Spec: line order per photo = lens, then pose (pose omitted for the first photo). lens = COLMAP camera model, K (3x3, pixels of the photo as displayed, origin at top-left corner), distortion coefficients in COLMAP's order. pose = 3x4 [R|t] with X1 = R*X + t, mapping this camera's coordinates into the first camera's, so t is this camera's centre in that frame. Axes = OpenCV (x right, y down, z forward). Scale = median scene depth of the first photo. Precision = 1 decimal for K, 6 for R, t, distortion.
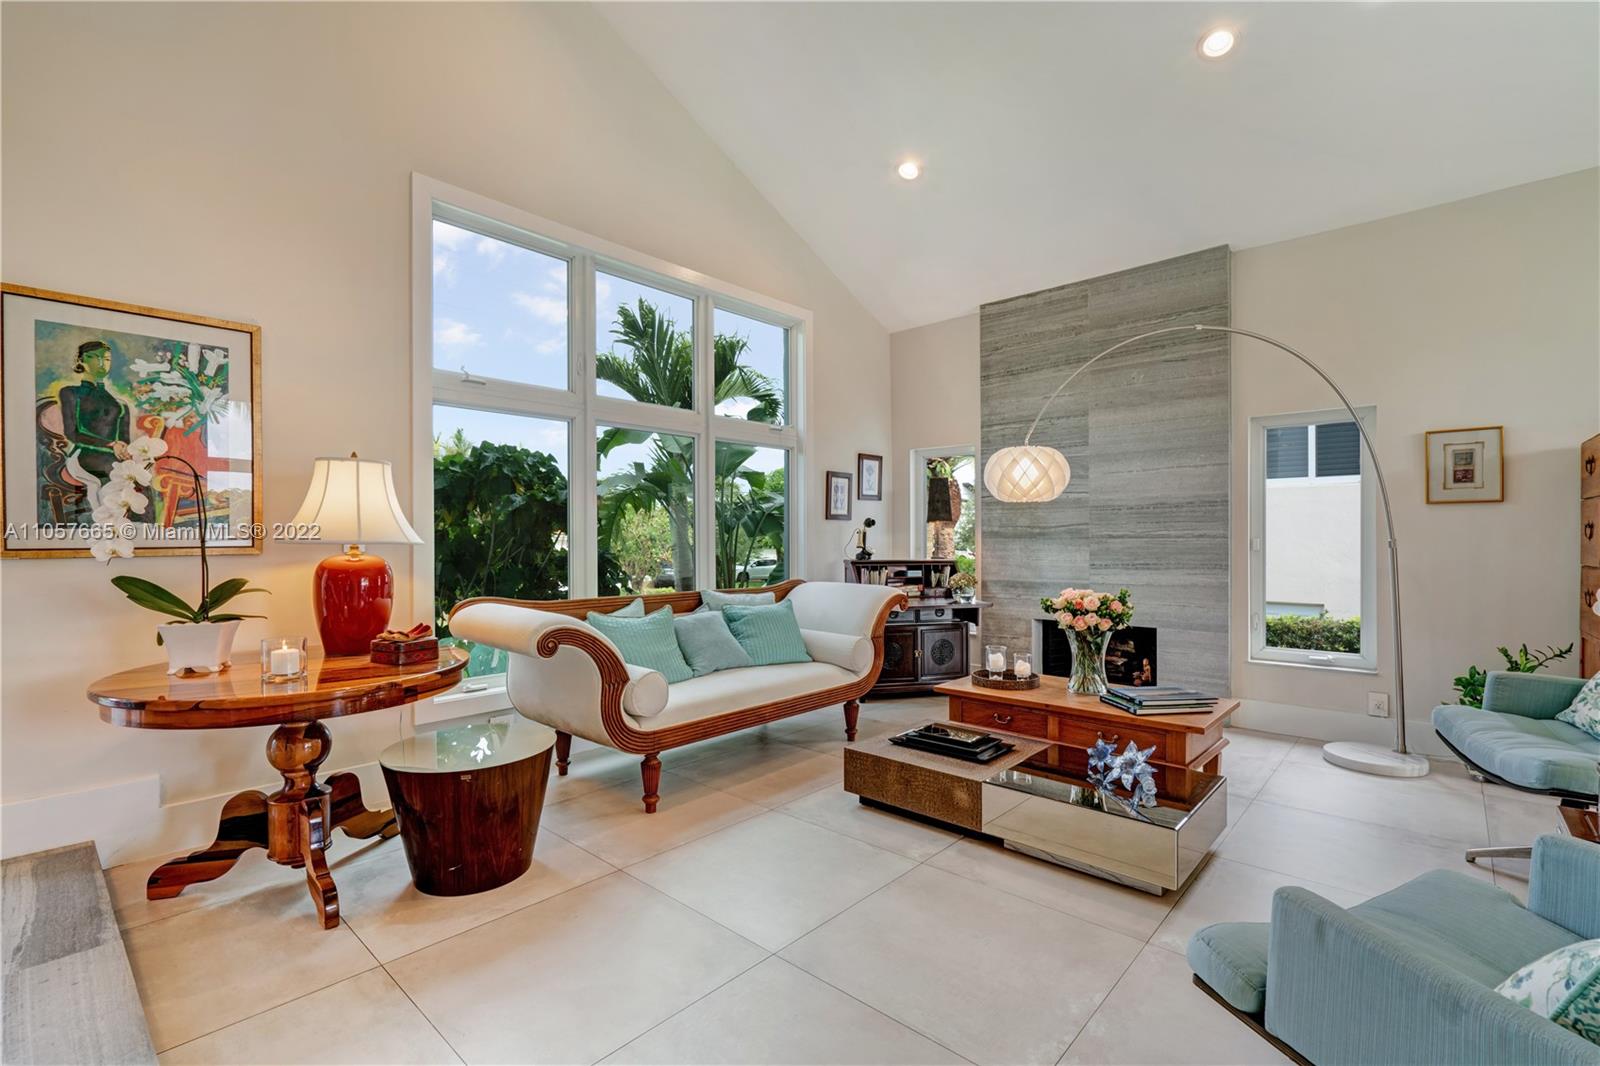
lens RADIAL K [[719.8, 0, 799.9], [0, 719.8, 523.6], [0, 0, 1]] dist [-0.002372, -0.000154]
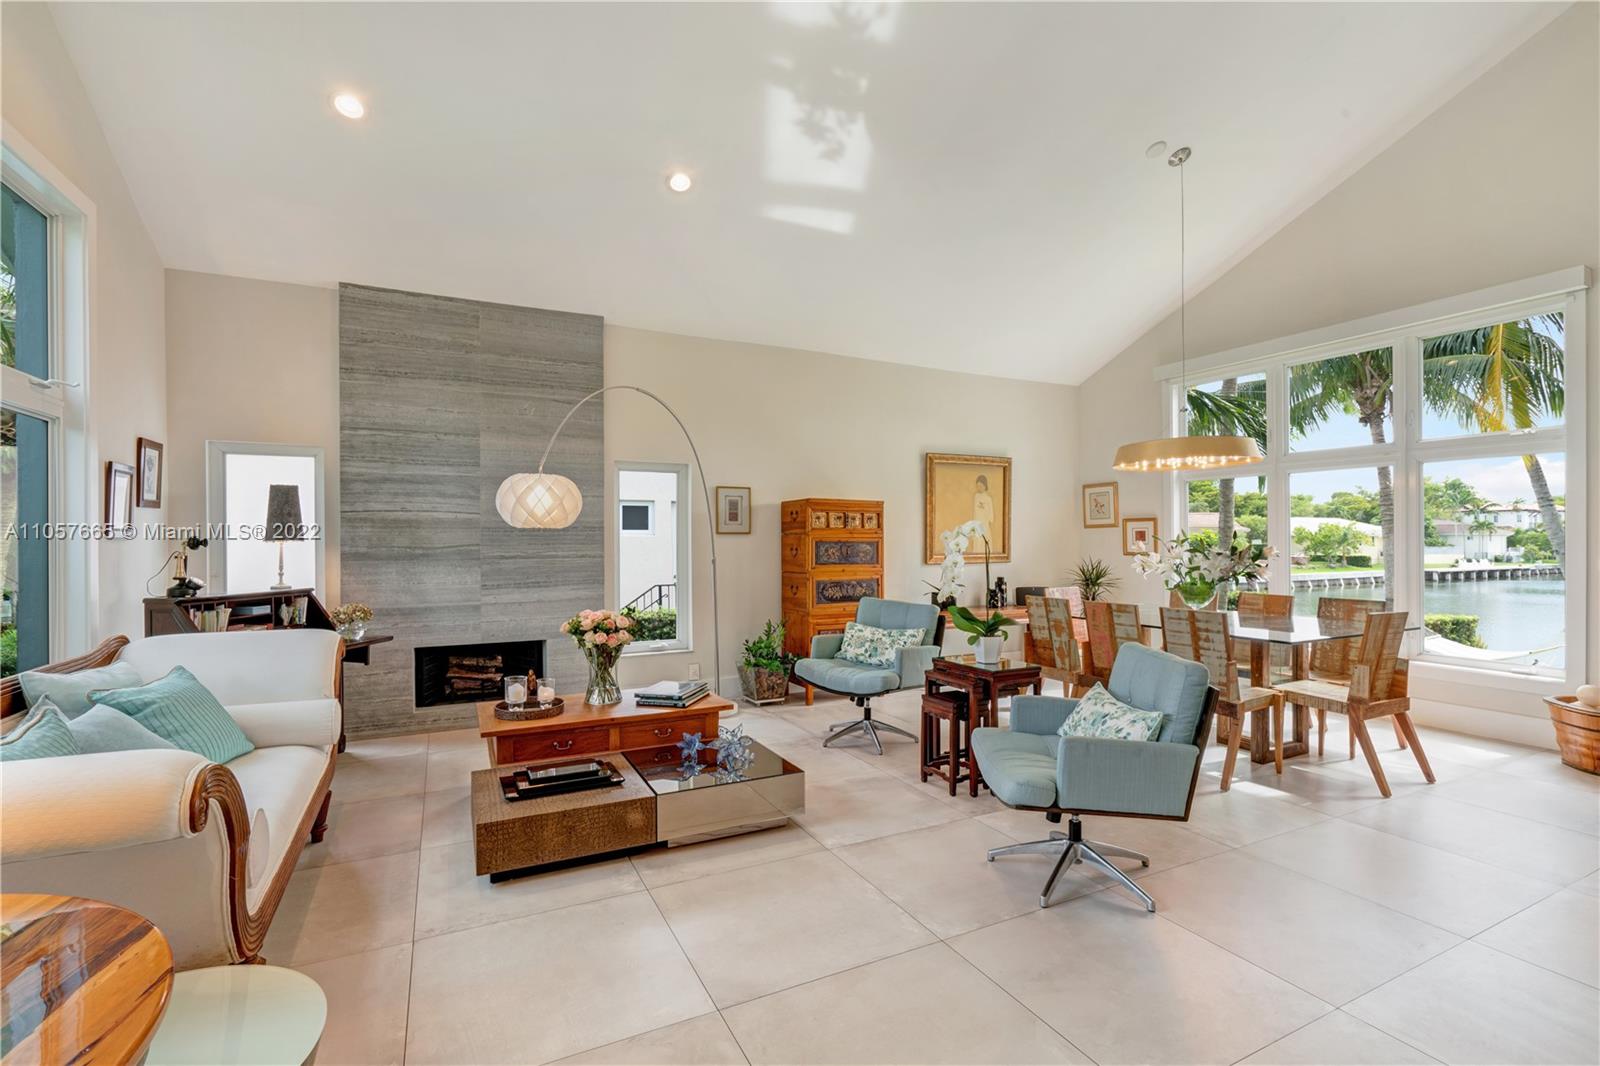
lens RADIAL K [[719.8, 0, 799.9], [0, 719.8, 523.6], [0, 0, 1]] dist [-0.002372, -0.000154]
pose [[0.360772, 0.022112, 0.932392, -0.406128], [-0.017967, 0.999698, -0.016757, -0.022307], [-0.932481, -0.010706, 0.361060, 0.239805]]
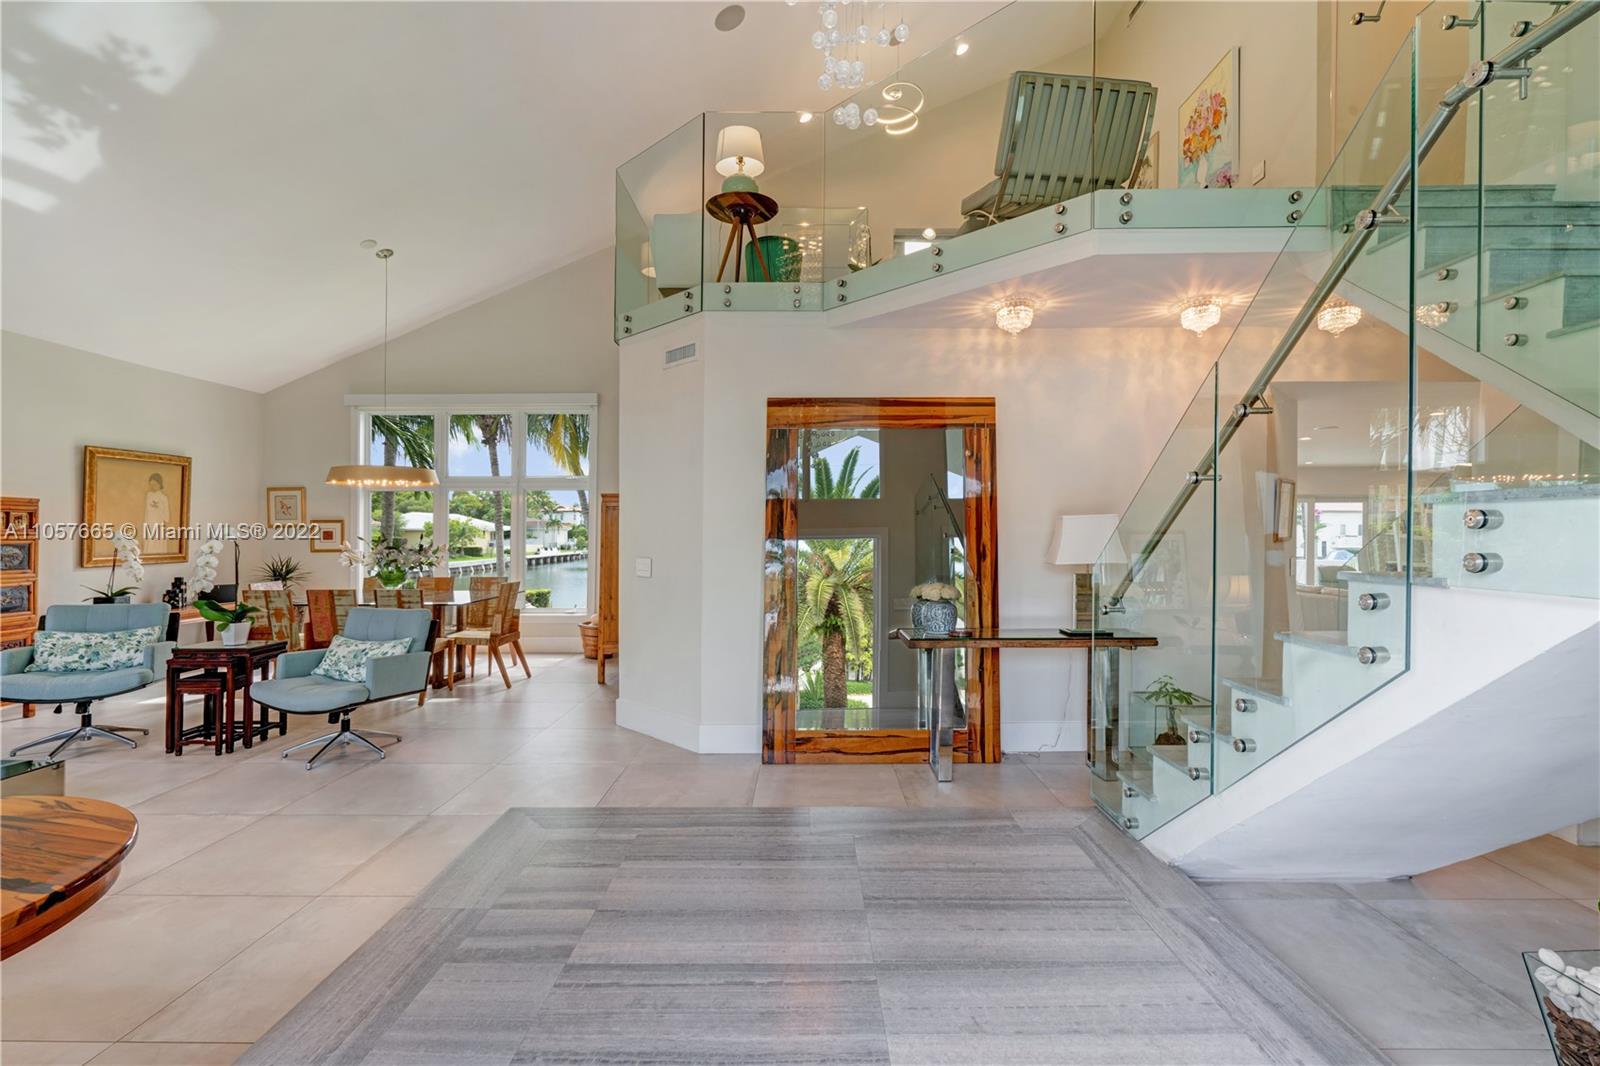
lens RADIAL K [[714.8, 0, 800.0], [0, 714.8, 533.0], [0, 0, 1]] dist [-0.036422, -0.000053]
pose [[-0.661944, 0.003440, 0.749546, -0.785483], [-0.007281, 0.999913, -0.011019, -0.031033], [-0.749518, -0.012751, -0.661861, 0.393730]]
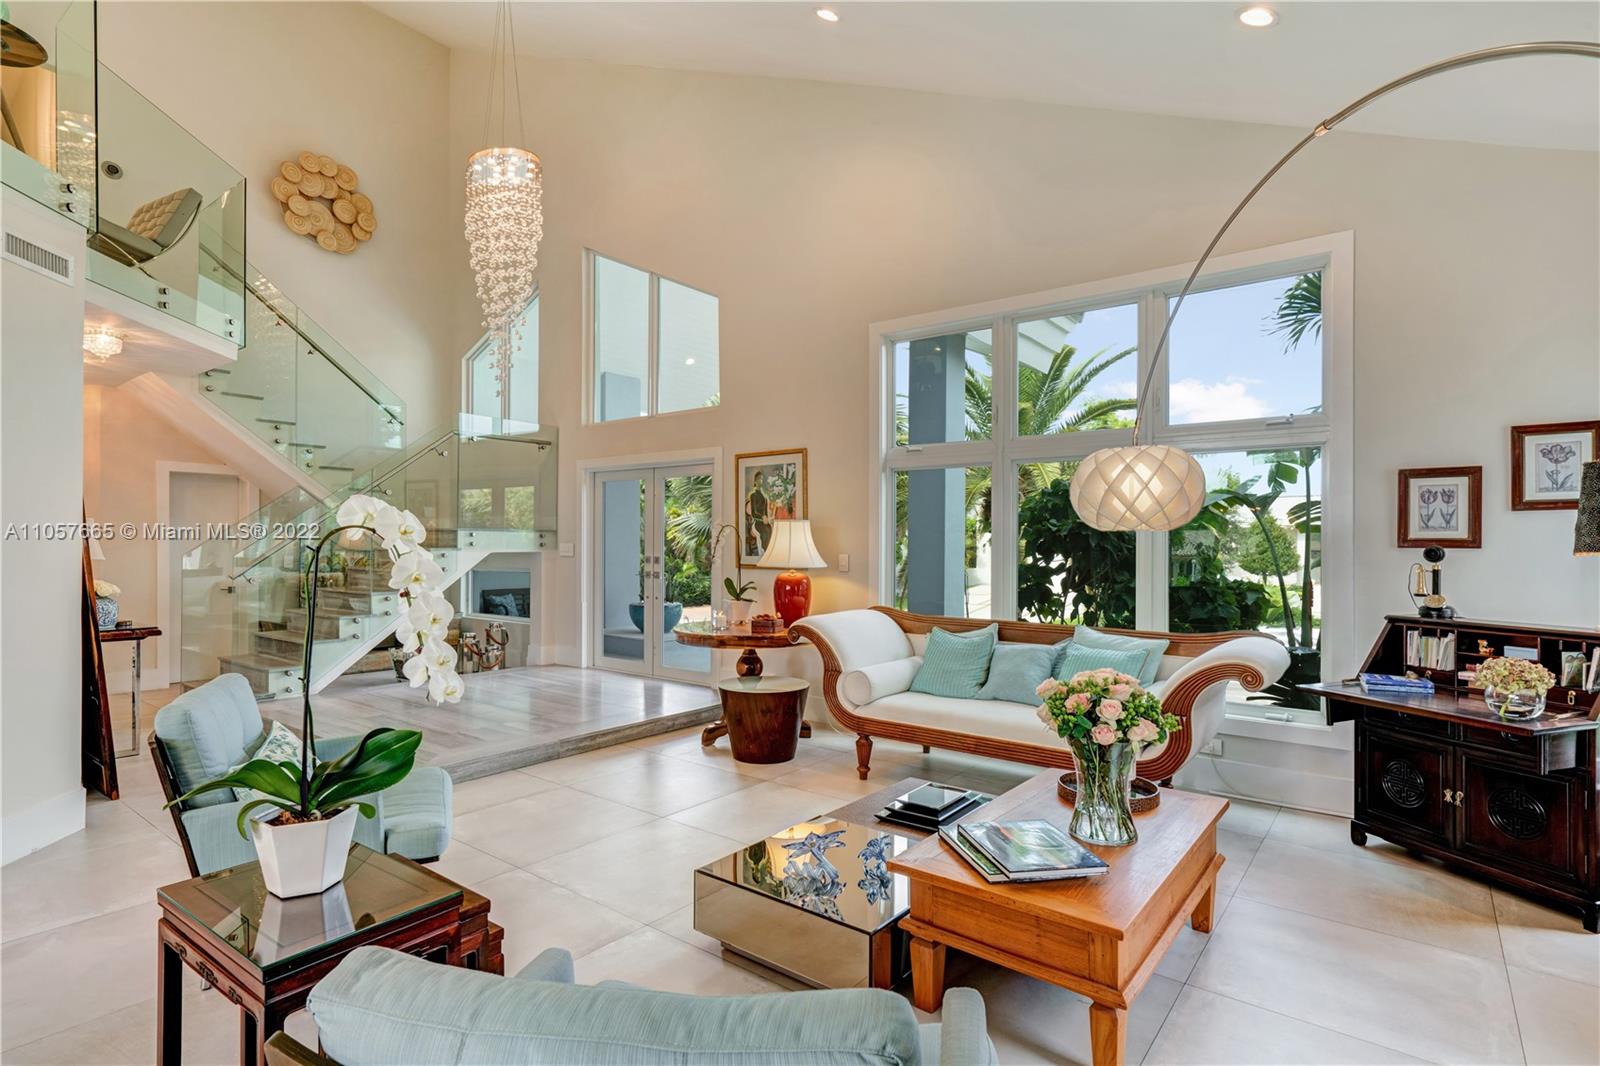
lens RADIAL K [[800.6, 0, 800.0], [0, 800.6, 533.0], [0, 0, 1]] dist [-0.001897, -0.000324]
pose [[0.080573, -0.015588, -0.996627, 0.832917], [0.008412, 0.999853, -0.014959, -0.015276], [0.996713, -0.007178, 0.080693, 0.523324]]
